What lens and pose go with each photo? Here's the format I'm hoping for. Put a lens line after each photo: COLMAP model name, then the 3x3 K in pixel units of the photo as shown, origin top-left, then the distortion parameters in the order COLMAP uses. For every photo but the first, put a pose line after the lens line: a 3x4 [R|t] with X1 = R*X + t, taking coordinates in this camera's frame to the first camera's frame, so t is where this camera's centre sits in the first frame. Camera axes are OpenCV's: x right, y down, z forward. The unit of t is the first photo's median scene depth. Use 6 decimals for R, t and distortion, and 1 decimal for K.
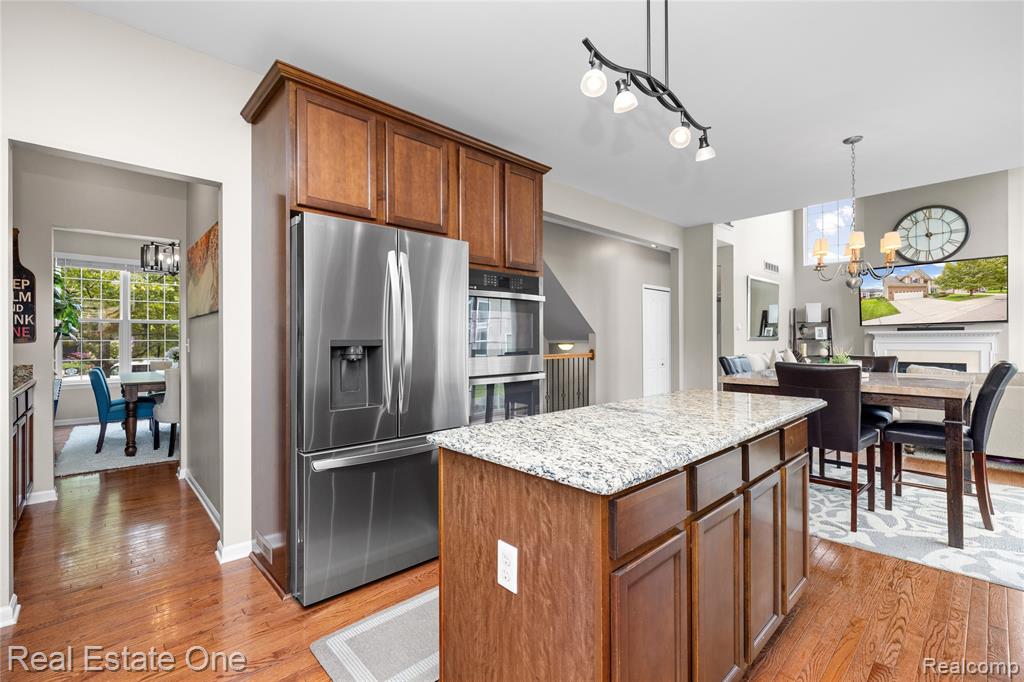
lens RADIAL K [[449.3, 0, 512.1], [0, 449.3, 341.4], [0, 0, 1]] dist [0.024140, 0.000258]
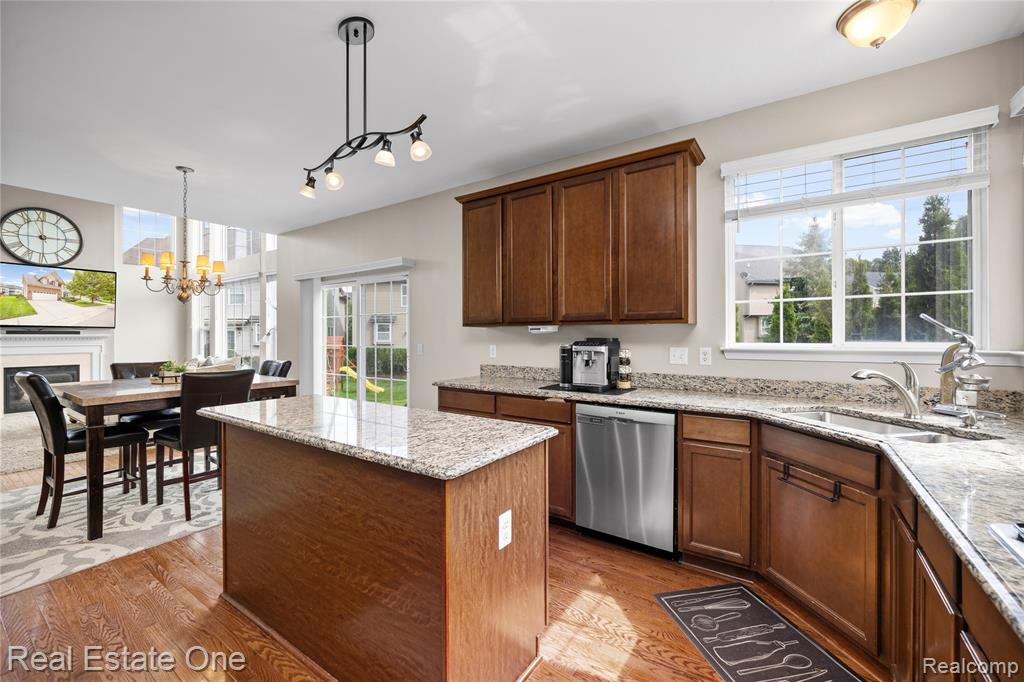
lens RADIAL K [[424.8, 0, 513.0], [0, 424.8, 334.4], [0, 0, 1]] dist [-0.000612, -0.000135]
pose [[-0.218123, 0.006549, 0.975899, -0.221672], [0.005700, 0.999969, -0.005436, -0.012425], [-0.975905, 0.004376, -0.218154, 0.223459]]
